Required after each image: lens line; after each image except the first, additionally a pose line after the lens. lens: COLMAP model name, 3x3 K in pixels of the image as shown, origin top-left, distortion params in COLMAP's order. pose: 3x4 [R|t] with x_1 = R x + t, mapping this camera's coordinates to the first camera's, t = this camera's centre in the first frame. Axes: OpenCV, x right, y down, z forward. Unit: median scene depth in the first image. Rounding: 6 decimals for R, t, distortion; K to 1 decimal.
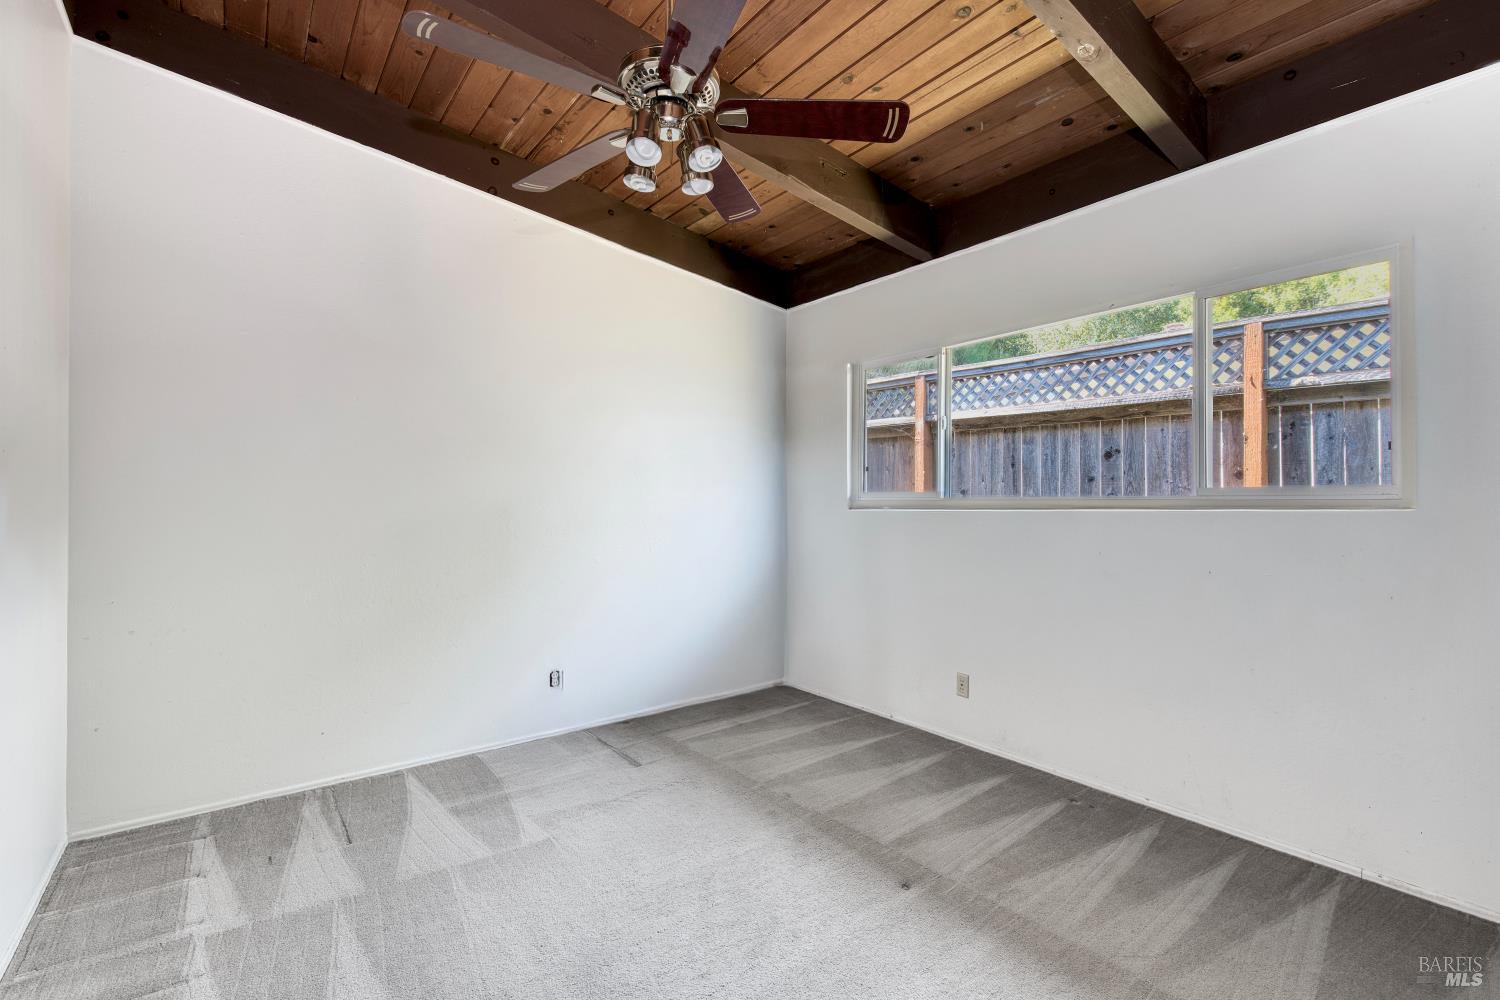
lens RADIAL K [[698.7, 0, 749.2], [0, 698.7, 497.3], [0, 0, 1]] dist [-0.005985, -0.001543]
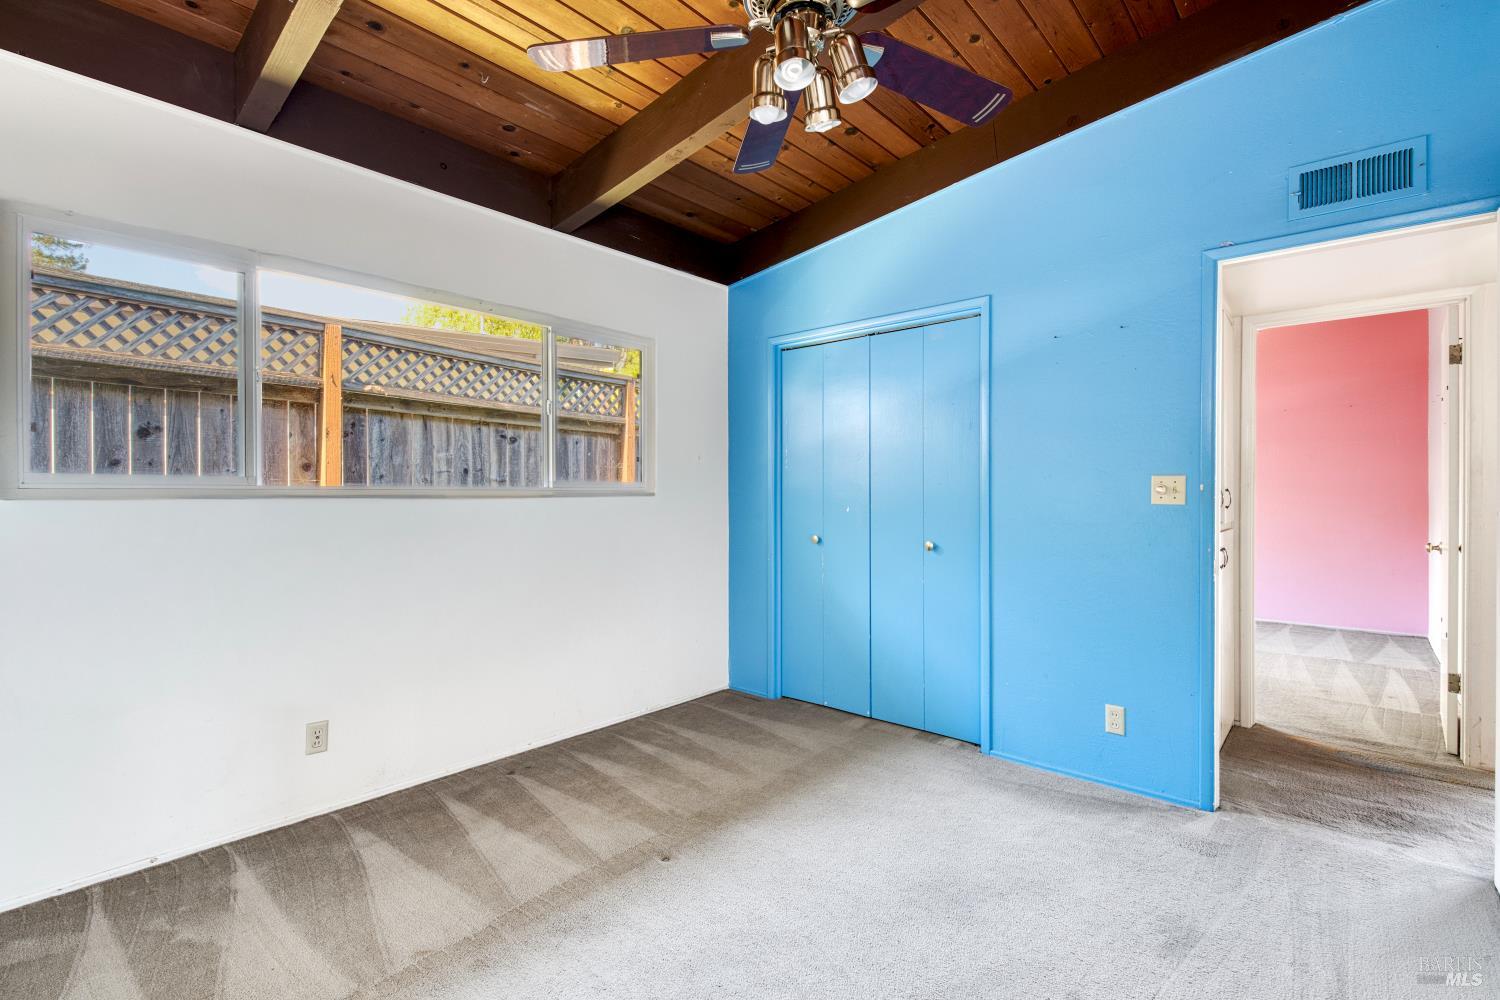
lens RADIAL K [[698.7, 0, 751.3], [0, 698.7, 499.3], [0, 0, 1]] dist [-0.005985, -0.001543]
pose [[-0.225192, -0.017803, 0.974152, -0.382436], [-0.014630, 0.999782, 0.014890, -0.007373], [-0.974204, -0.010899, -0.225404, 0.505804]]
